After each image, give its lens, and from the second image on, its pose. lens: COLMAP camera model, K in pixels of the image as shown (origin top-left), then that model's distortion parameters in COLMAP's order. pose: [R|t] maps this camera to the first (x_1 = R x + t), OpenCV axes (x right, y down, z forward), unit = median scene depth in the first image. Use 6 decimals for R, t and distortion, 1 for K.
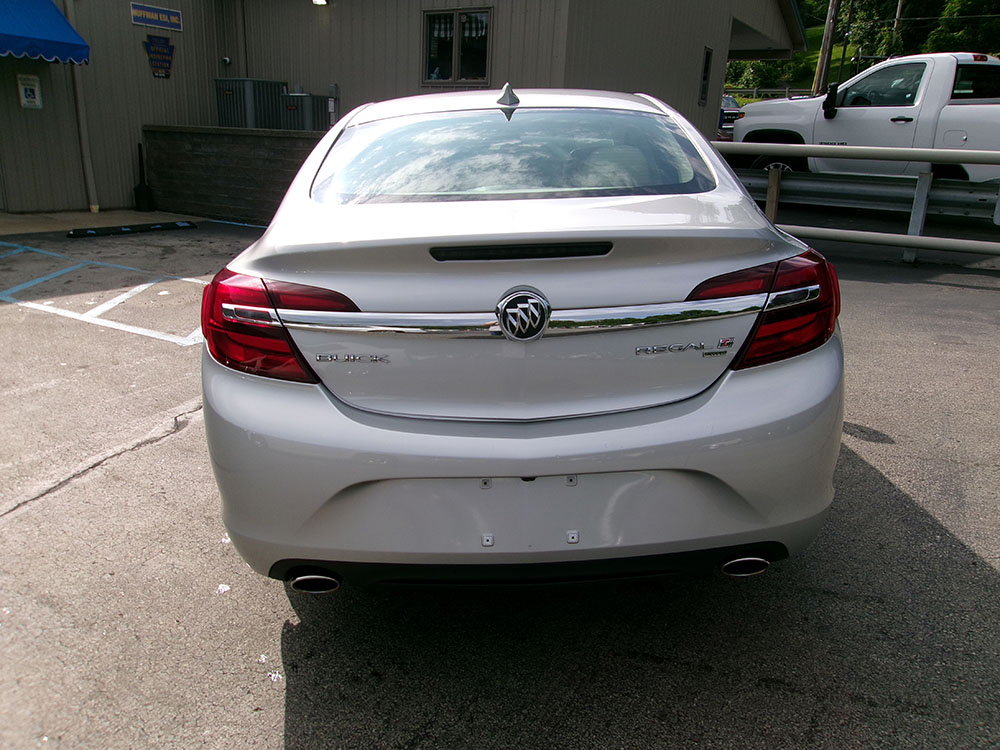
lens RADIAL K [[785.9, 0, 504.5], [0, 785.9, 381.1], [0, 0, 1]] dist [0.000984, 0.000648]
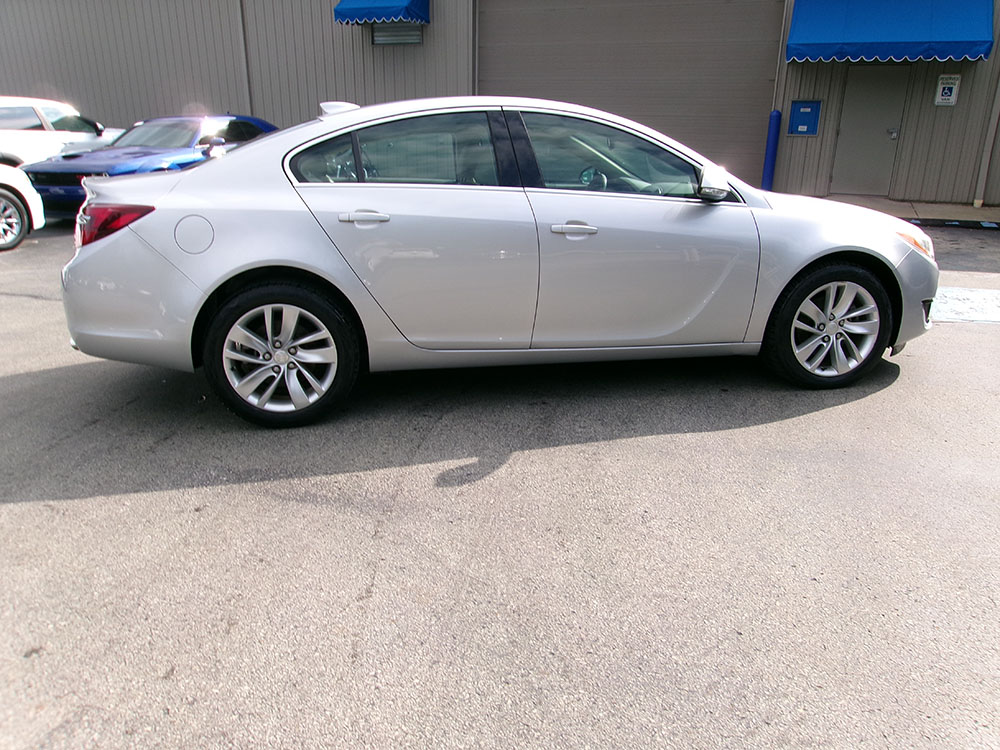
lens RADIAL K [[785.9, 0, 503.9], [0, 785.9, 372.9], [0, 0, 1]] dist [0.000984, 0.000648]
pose [[0.153503, 0.282088, -0.947029, 0.428510], [-0.283105, 0.930766, 0.231355, -0.086271], [0.946725, 0.232595, 0.222736, 0.279135]]
